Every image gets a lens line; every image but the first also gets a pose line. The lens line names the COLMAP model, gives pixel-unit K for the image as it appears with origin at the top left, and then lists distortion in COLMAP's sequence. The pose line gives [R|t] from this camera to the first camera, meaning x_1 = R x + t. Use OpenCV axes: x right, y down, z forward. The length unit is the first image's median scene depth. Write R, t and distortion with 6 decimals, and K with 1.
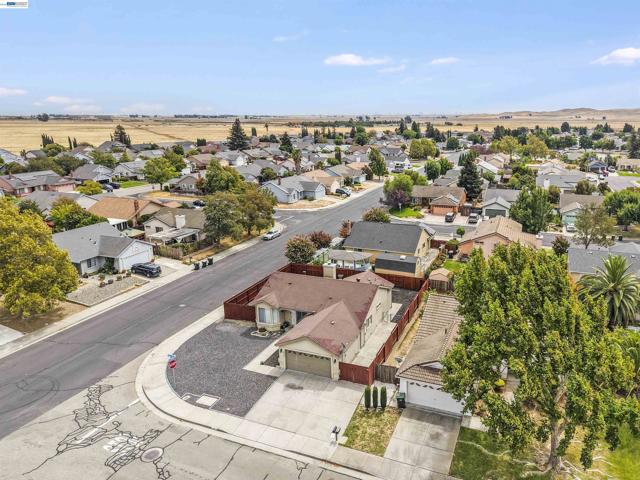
lens RADIAL K [[434.3, 0, 375.8], [0, 434.3, 240.2], [0, 0, 1]] dist [0.035861, -0.027081]
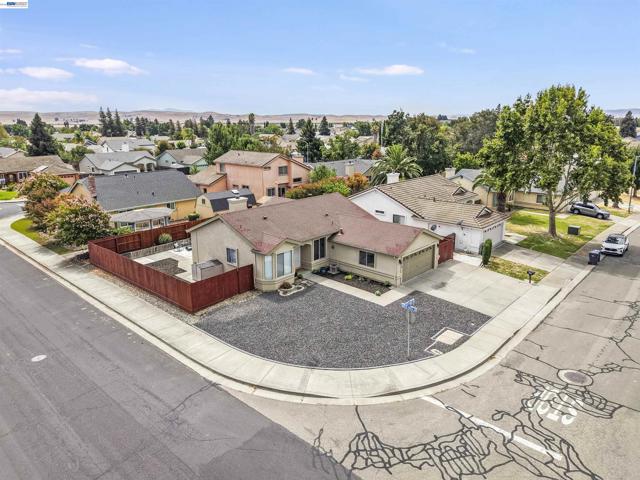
lens RADIAL K [[438.1, 0, 322.4], [0, 438.1, 203.9], [0, 0, 1]] dist [0.017115, -0.006849]
pose [[0.389679, -0.174285, 0.904309, -0.767409], [0.255760, 0.963785, 0.075538, 0.052242], [-0.884724, 0.201850, 0.420142, 0.630853]]
